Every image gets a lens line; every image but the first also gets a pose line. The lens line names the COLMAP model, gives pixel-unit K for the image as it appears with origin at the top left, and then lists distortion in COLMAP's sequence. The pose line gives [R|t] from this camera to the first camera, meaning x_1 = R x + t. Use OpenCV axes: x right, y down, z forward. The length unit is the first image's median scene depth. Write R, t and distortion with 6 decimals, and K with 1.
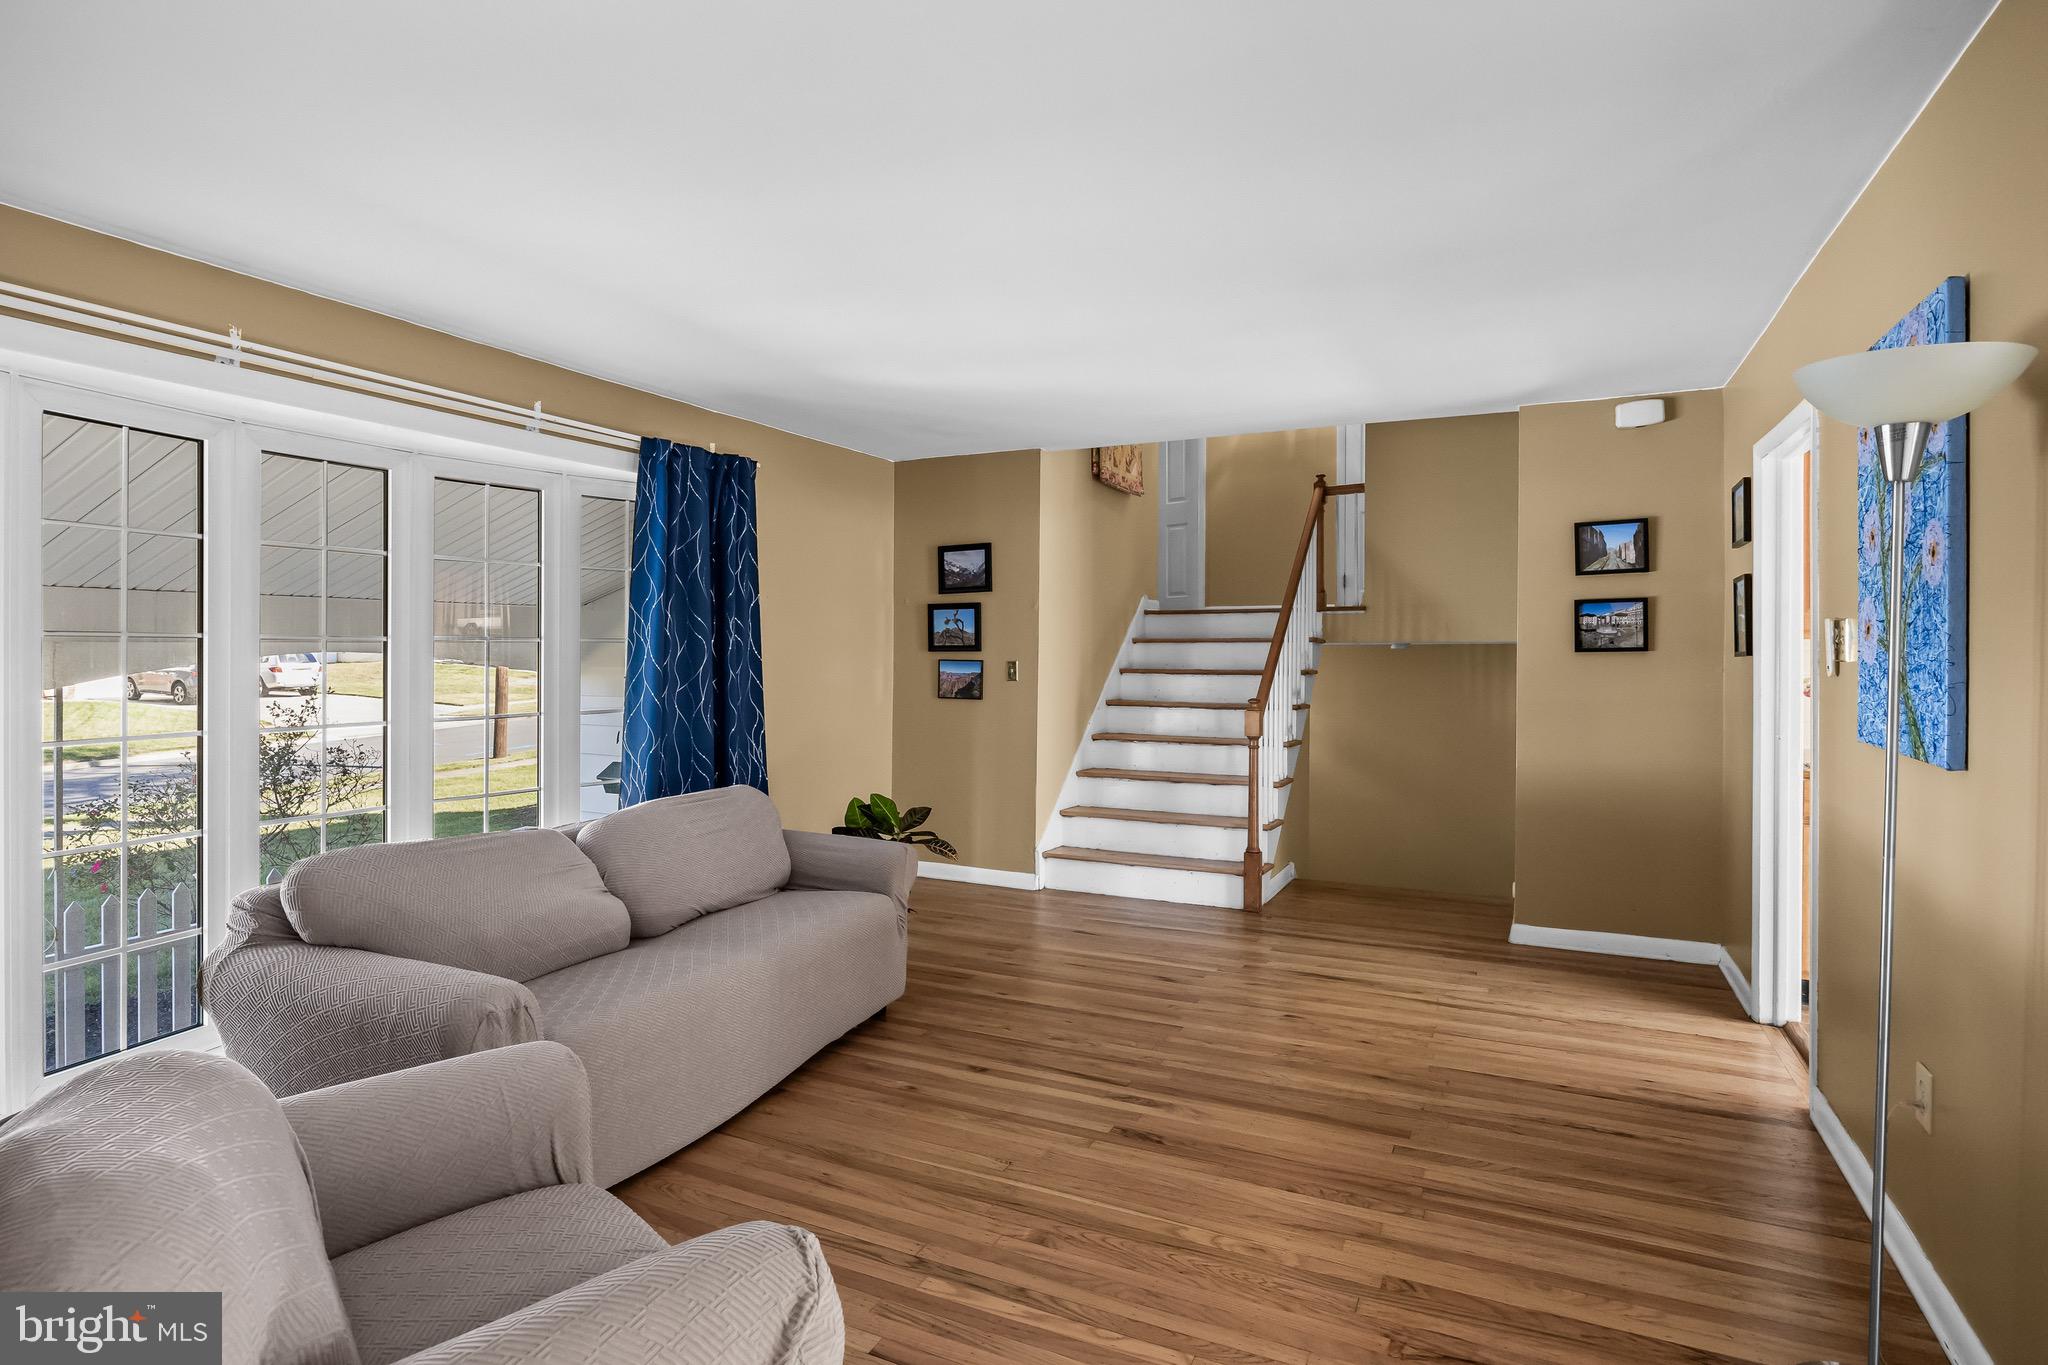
lens RADIAL K [[1037.5, 0, 1032.5], [0, 1037.5, 664.9], [0, 0, 1]] dist [-0.008899, 0.000674]
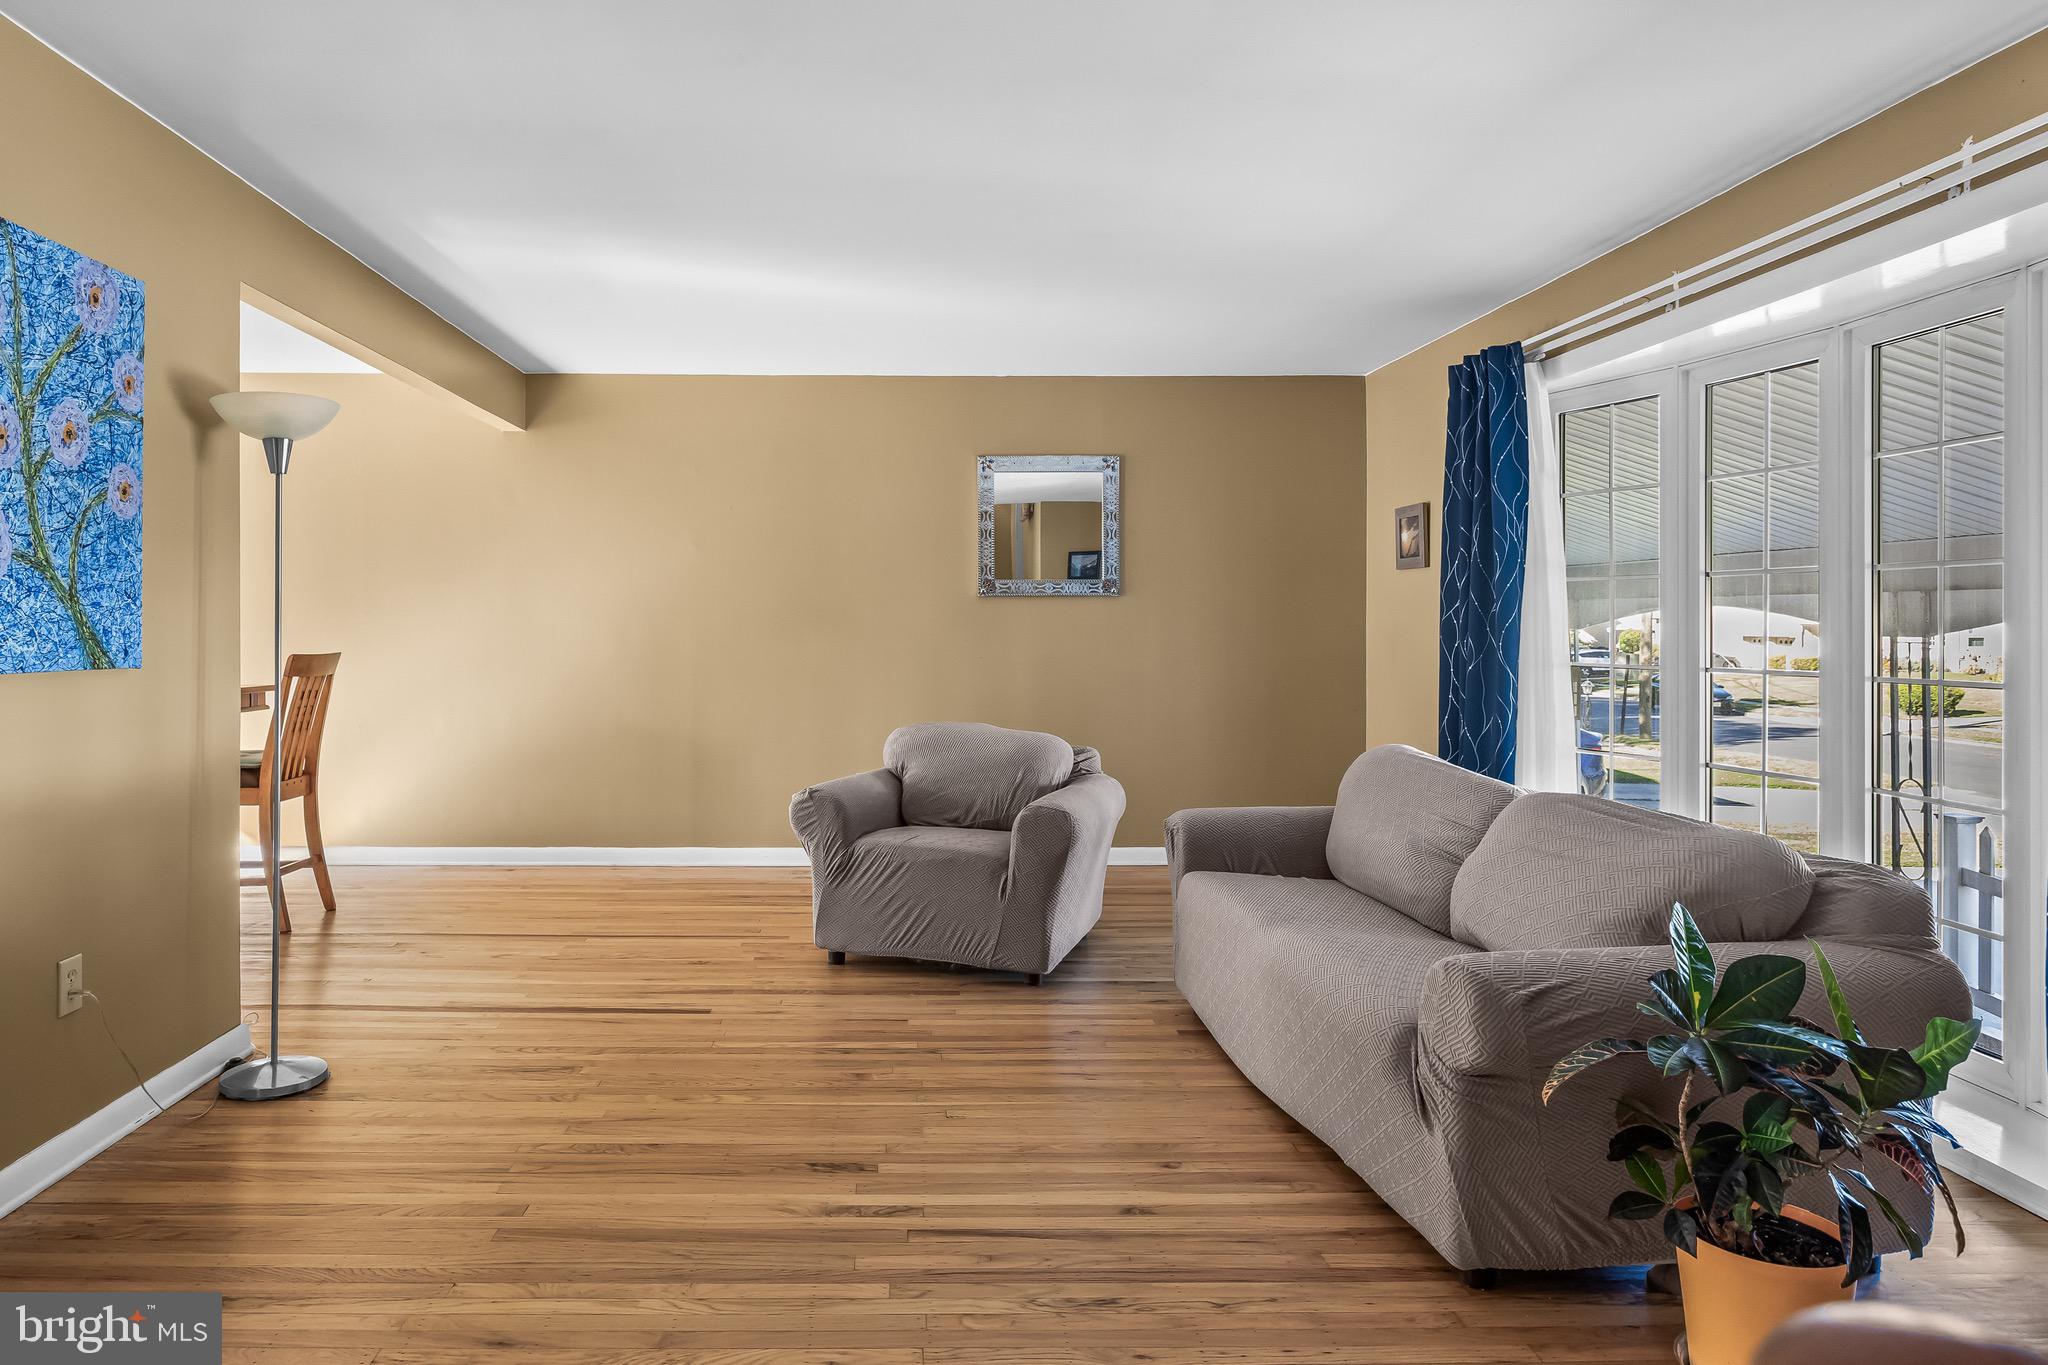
lens RADIAL K [[1257.8, 0, 913.9], [0, 1257.8, 608.5], [0, 0, 1]] dist [-0.000968, 0.000567]
pose [[-0.892210, -0.006303, -0.451577, 0.365114], [-0.007121, 0.999975, 0.000114, 0.010657], [0.451565, 0.003317, -0.892232, 1.388887]]
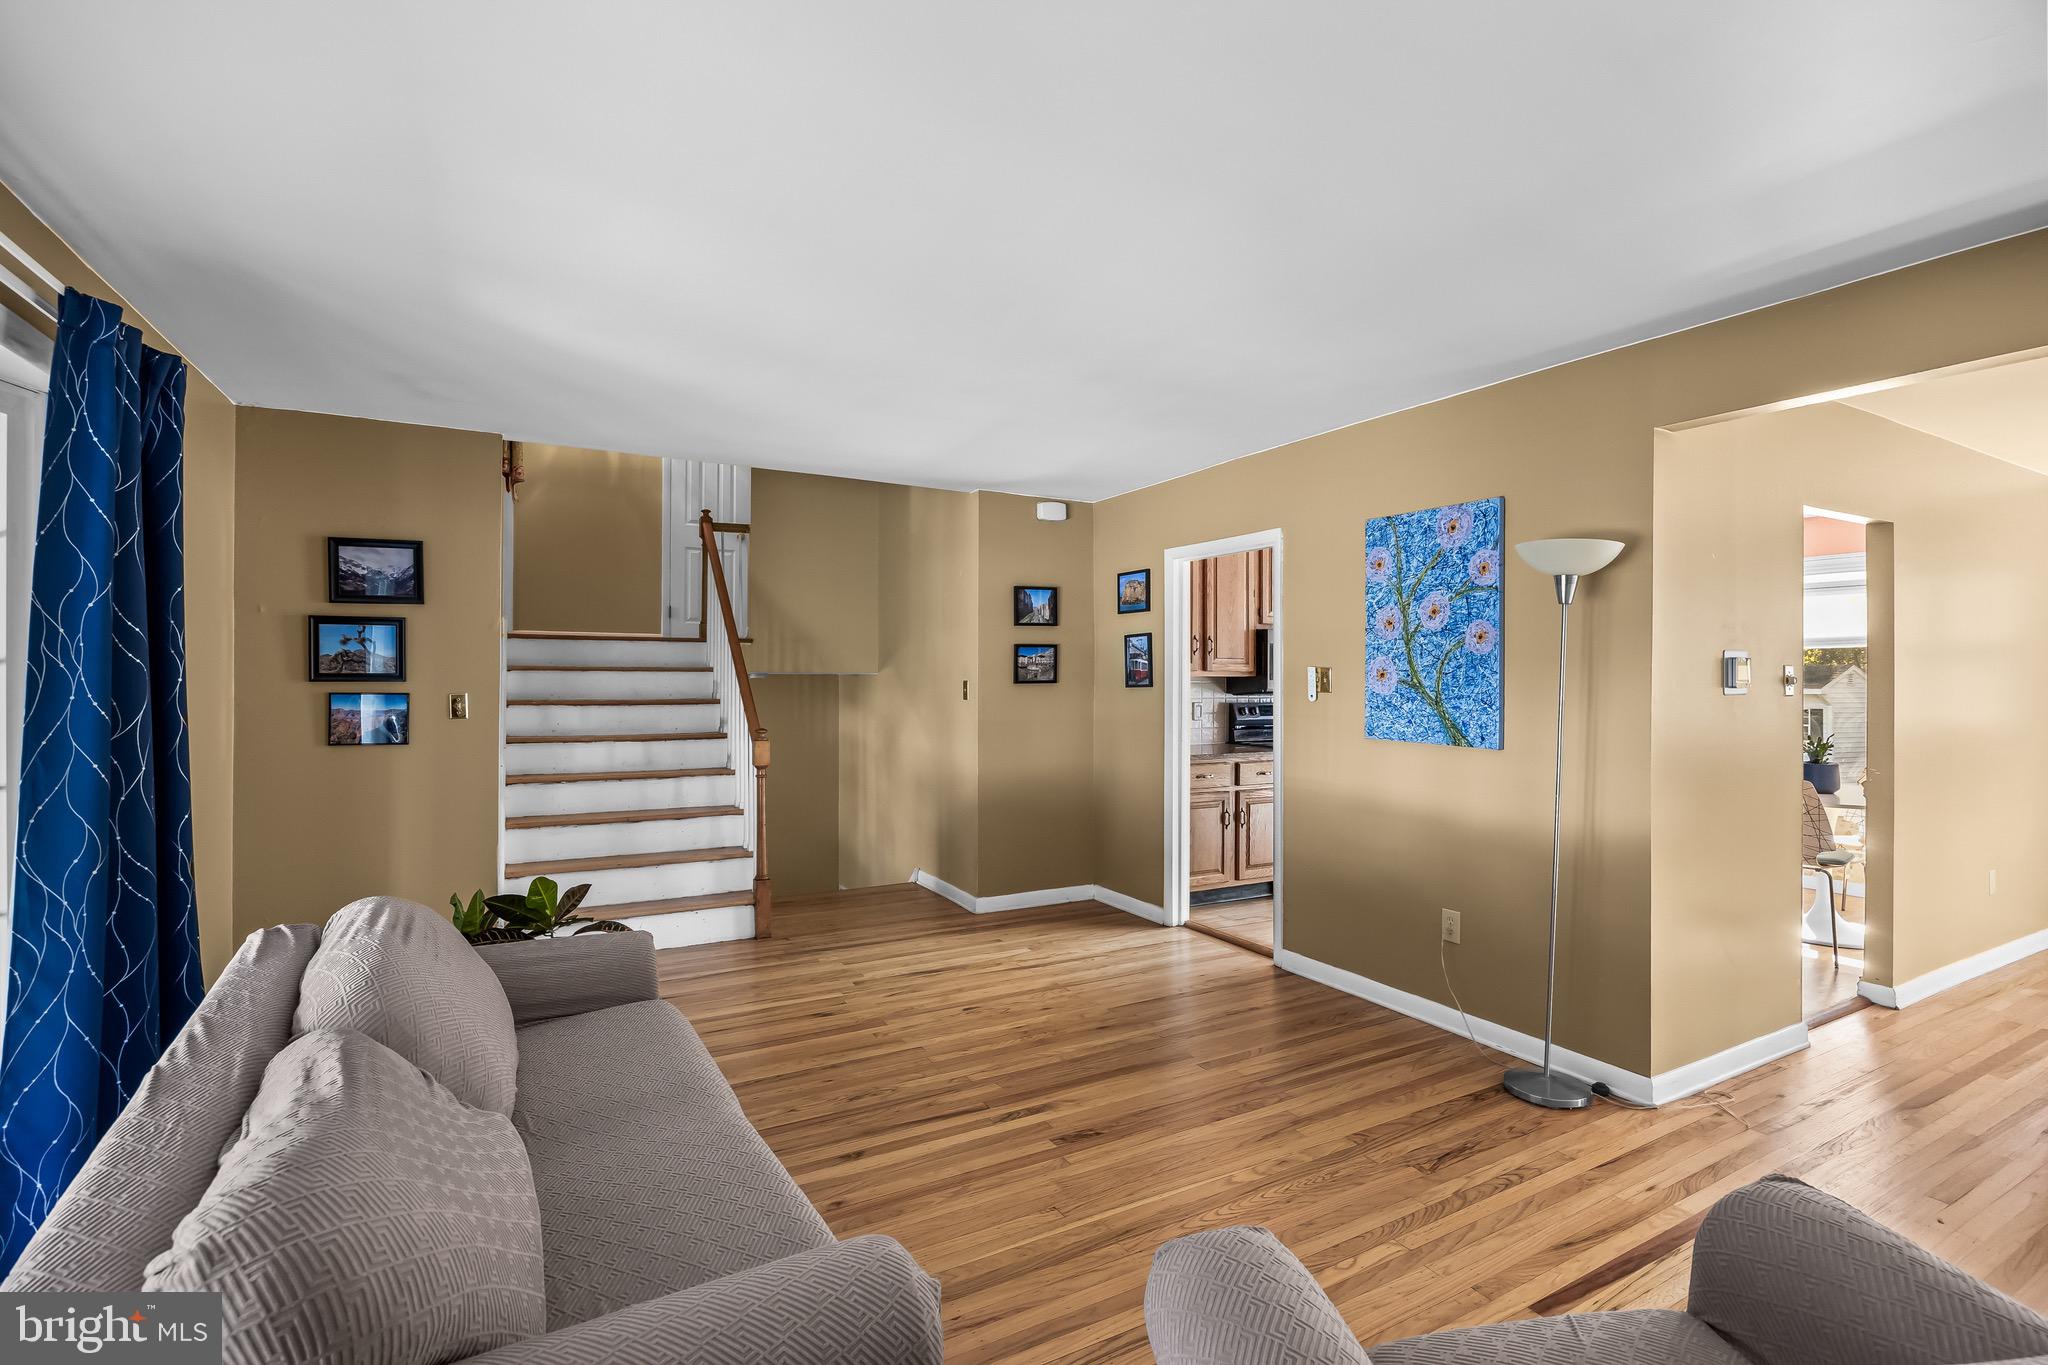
lens RADIAL K [[935.4, 0, 1022.1], [0, 935.4, 692.5], [0, 0, 1]] dist [-0.013695, 0.001077]
pose [[0.580550, -0.009273, 0.814172, -0.522864], [0.005403, 0.999957, 0.007536, -0.011791], [-0.814207, 0.000024, 0.580575, 0.351804]]
